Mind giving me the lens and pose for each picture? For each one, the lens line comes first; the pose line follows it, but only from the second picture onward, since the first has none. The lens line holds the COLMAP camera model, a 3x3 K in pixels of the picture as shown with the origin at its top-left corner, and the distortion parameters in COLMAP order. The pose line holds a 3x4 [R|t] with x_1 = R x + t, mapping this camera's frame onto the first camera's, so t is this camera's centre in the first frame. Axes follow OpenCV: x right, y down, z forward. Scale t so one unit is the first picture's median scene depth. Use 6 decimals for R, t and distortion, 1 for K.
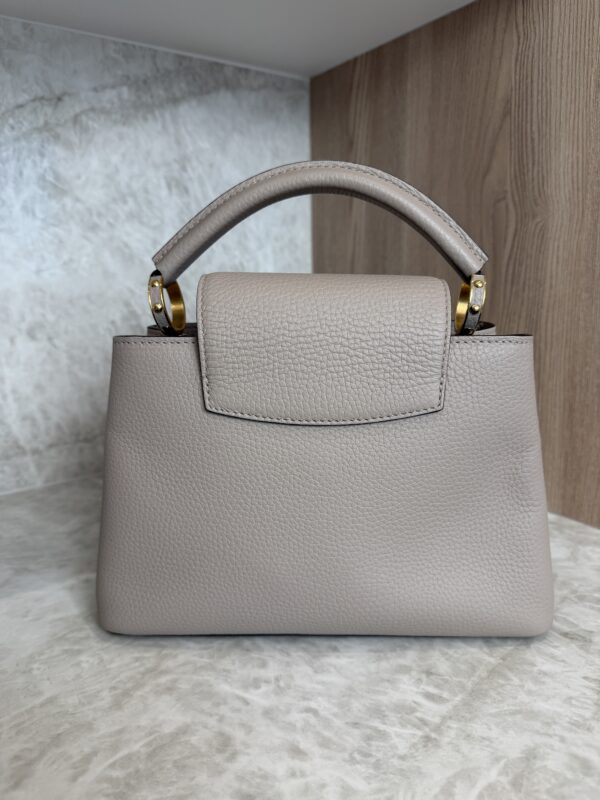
lens RADIAL K [[586.2, 0, 299.9], [0, 586.2, 398.0], [0, 0, 1]] dist [-0.029812, 0.005346]
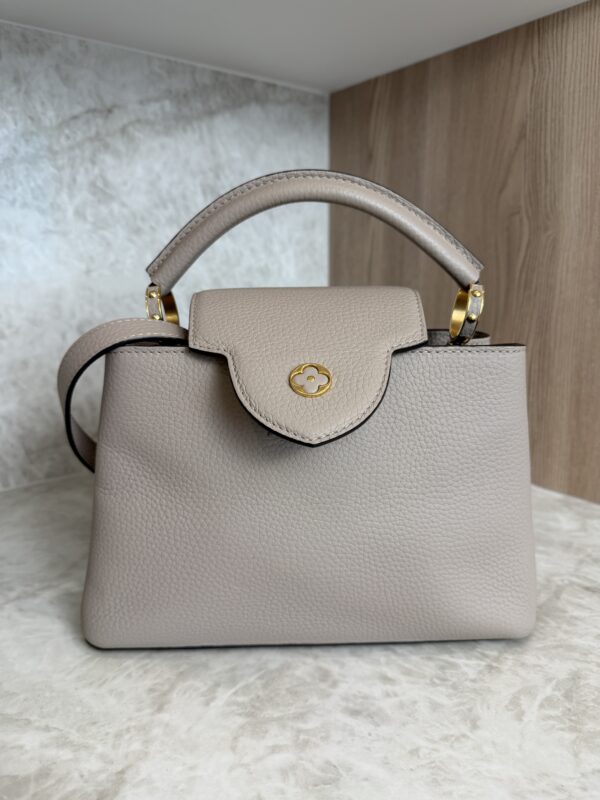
lens RADIAL K [[586.7, 0, 299.8], [0, 586.7, 397.8], [0, 0, 1]] dist [-0.032251, 0.005559]
pose [[0.998740, 0.001845, 0.050141, -0.132651], [-0.002078, 0.999987, 0.004591, 0.010325], [-0.050132, -0.004689, 0.998732, -0.106340]]
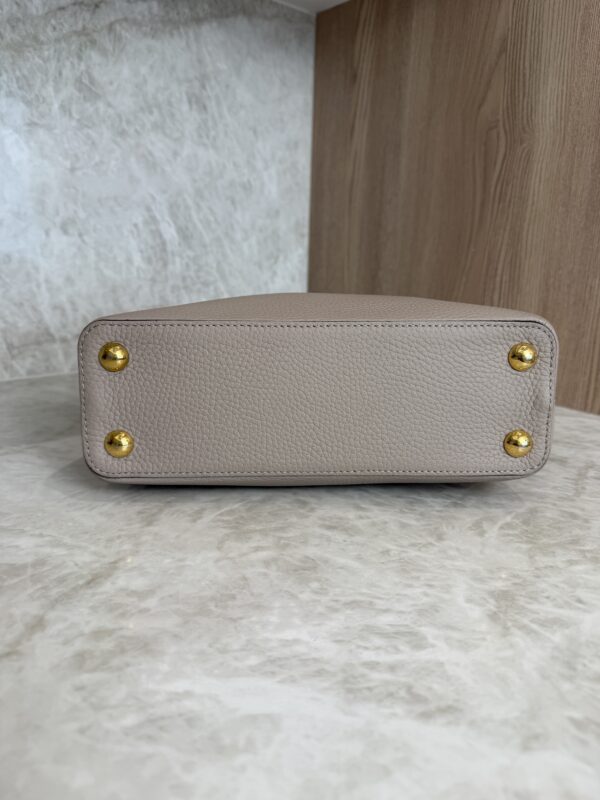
lens RADIAL K [[583.0, 0, 300.9], [0, 583.0, 397.0], [0, 0, 1]] dist [-0.019543, -0.002700]
pose [[0.994702, 0.024445, 0.099849, -0.147335], [-0.029383, 0.998401, 0.048283, 0.160700], [-0.098509, -0.050961, 0.993830, -0.146287]]
